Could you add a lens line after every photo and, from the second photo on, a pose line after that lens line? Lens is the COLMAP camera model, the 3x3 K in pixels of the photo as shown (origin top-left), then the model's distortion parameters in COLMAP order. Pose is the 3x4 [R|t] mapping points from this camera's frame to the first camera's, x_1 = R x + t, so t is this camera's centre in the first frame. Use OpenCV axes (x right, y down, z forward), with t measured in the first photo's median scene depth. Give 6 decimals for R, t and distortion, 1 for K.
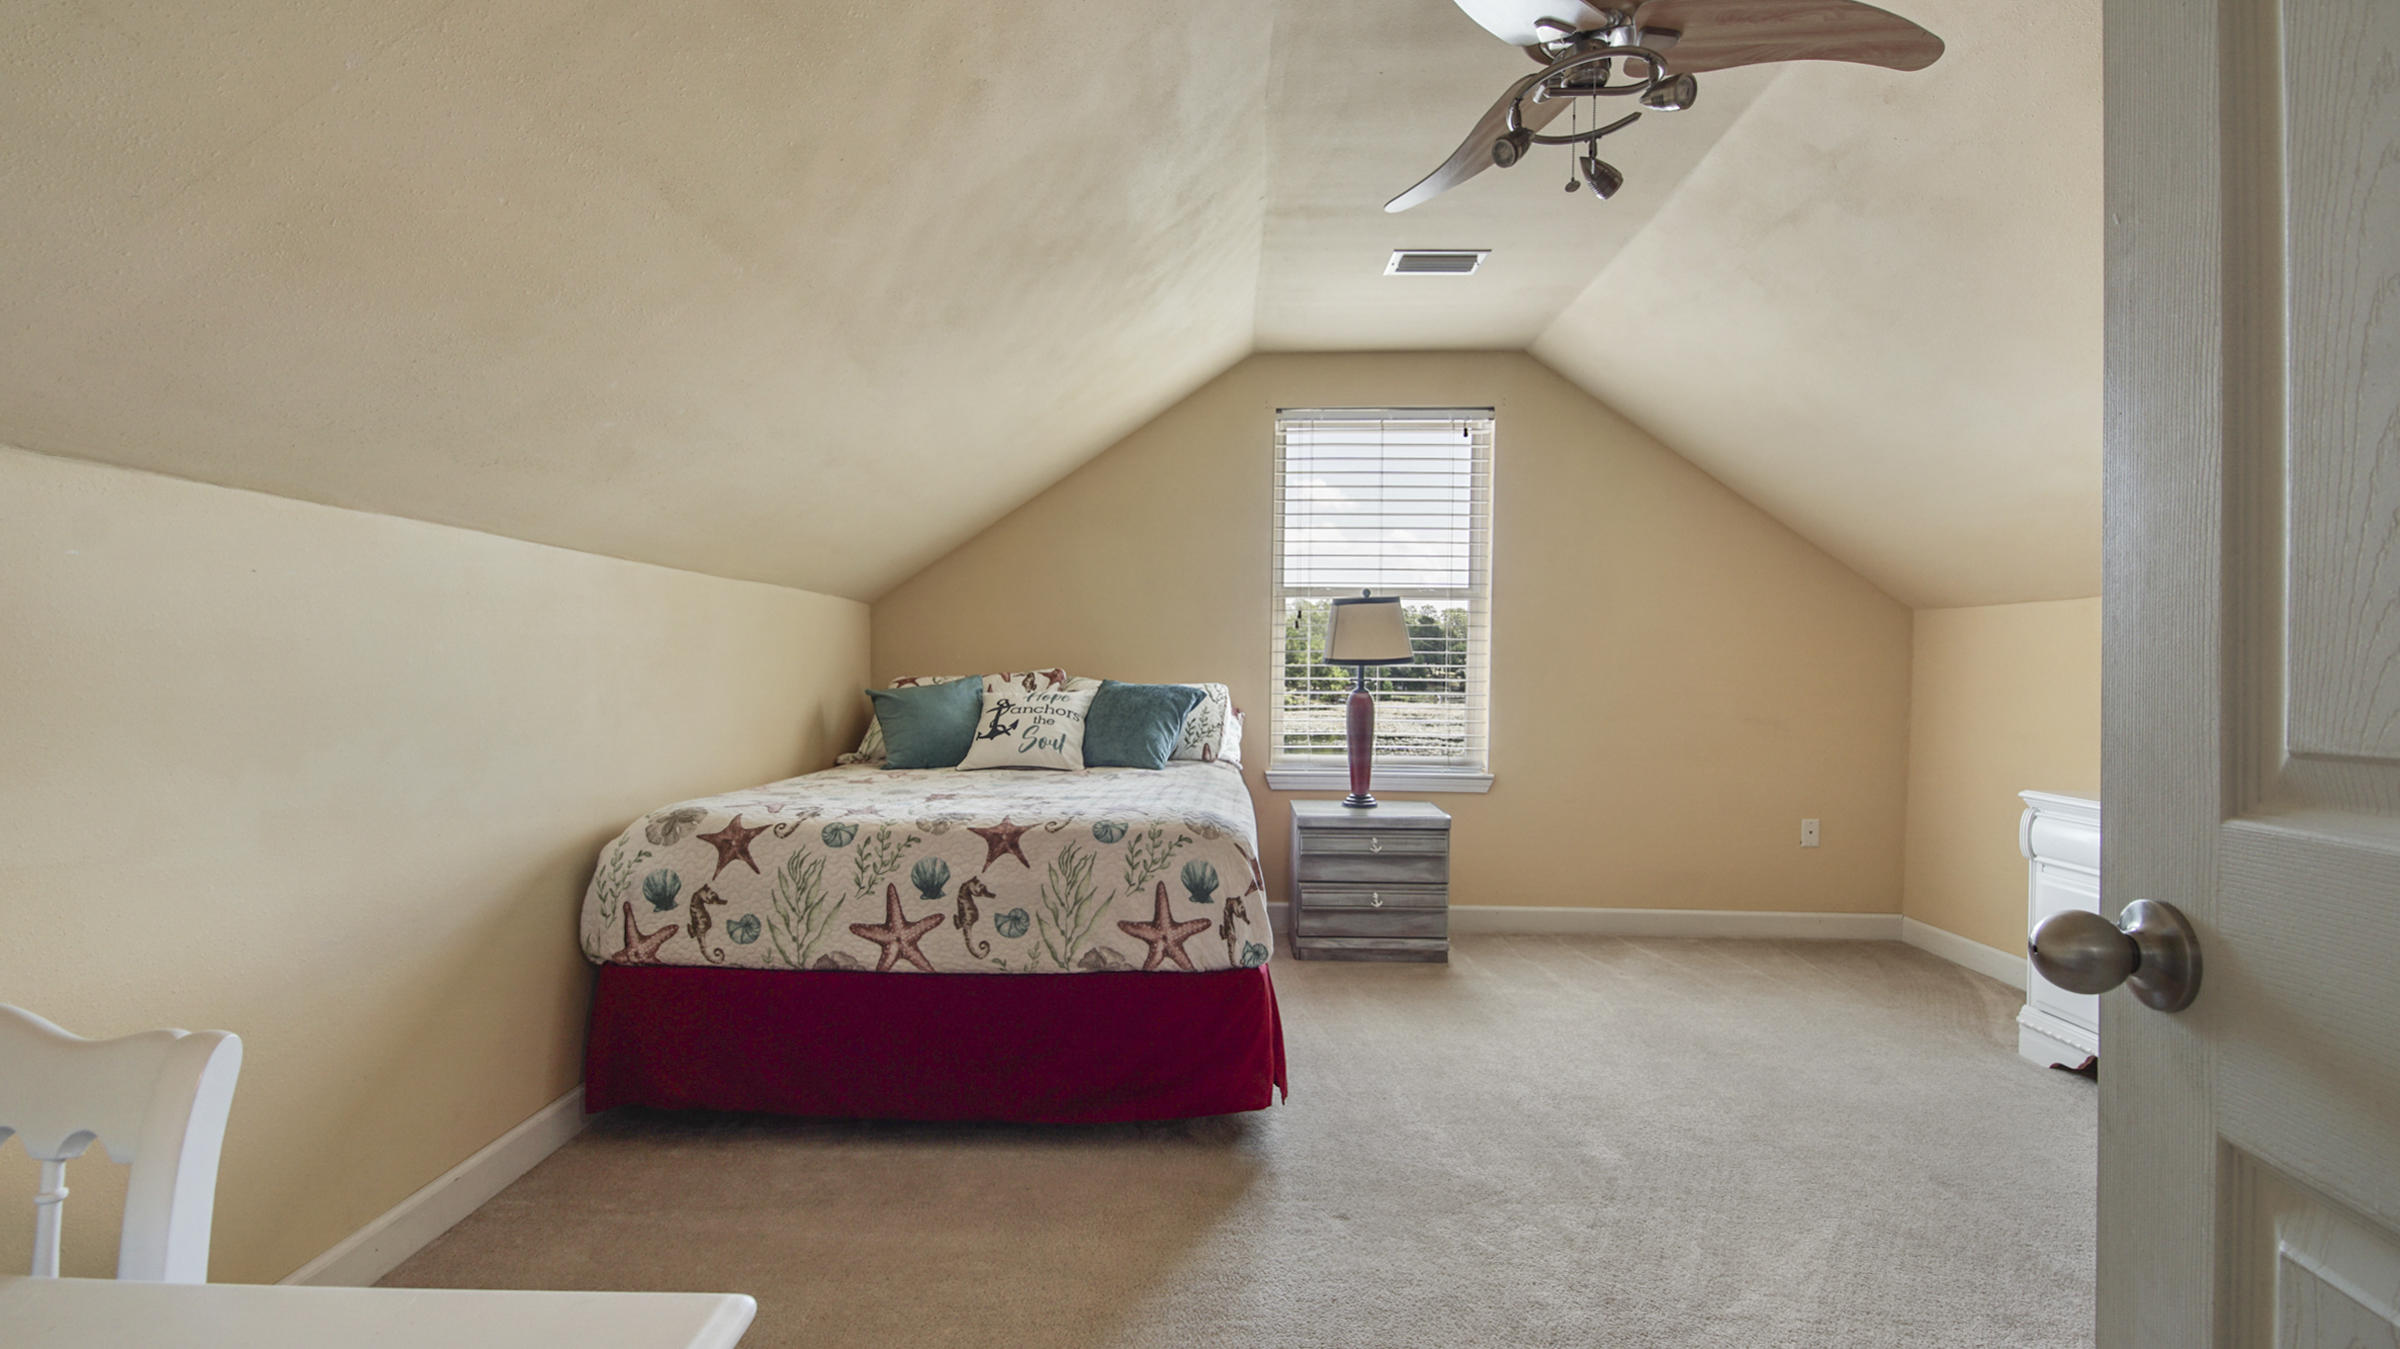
lens RADIAL K [[1093.0, 0, 1187.6], [0, 1093.0, 665.1], [0, 0, 1]] dist [0.000414, -0.000392]
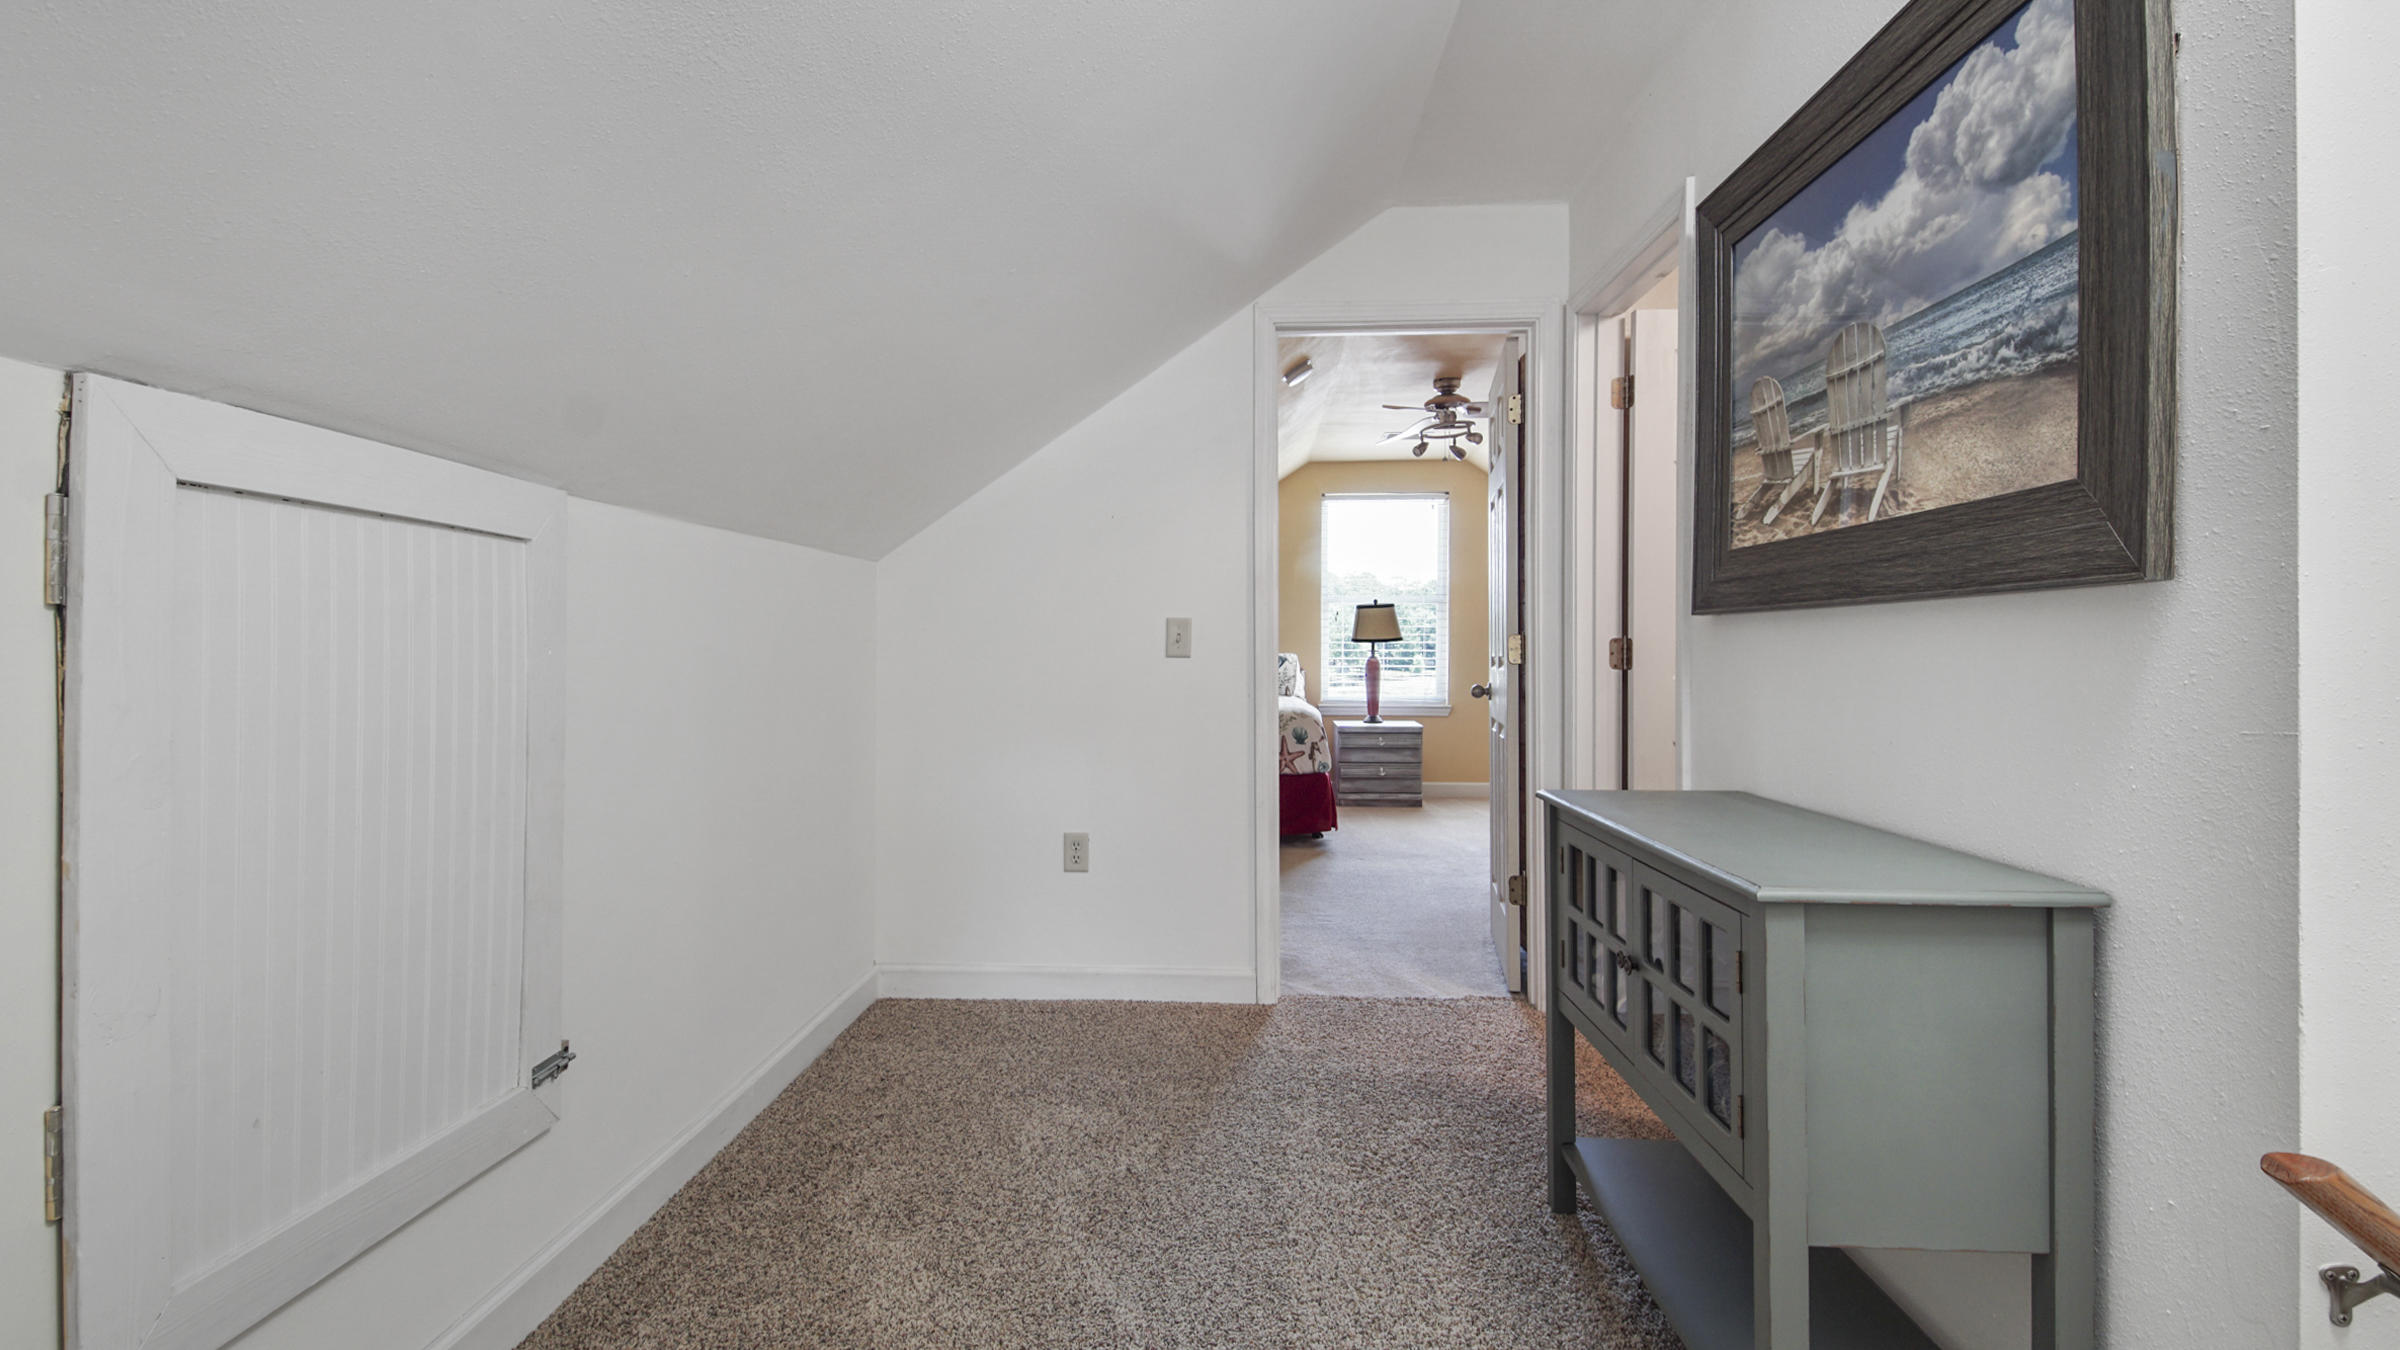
lens RADIAL K [[1093.0, 0, 1187.6], [0, 1093.0, 665.6], [0, 0, 1]] dist [0.000414, -0.000392]
pose [[0.999694, -0.010791, -0.022257, -0.106818], [0.011163, 0.999799, 0.016672, 0.005029], [0.022072, -0.016916, 0.999613, -0.814162]]
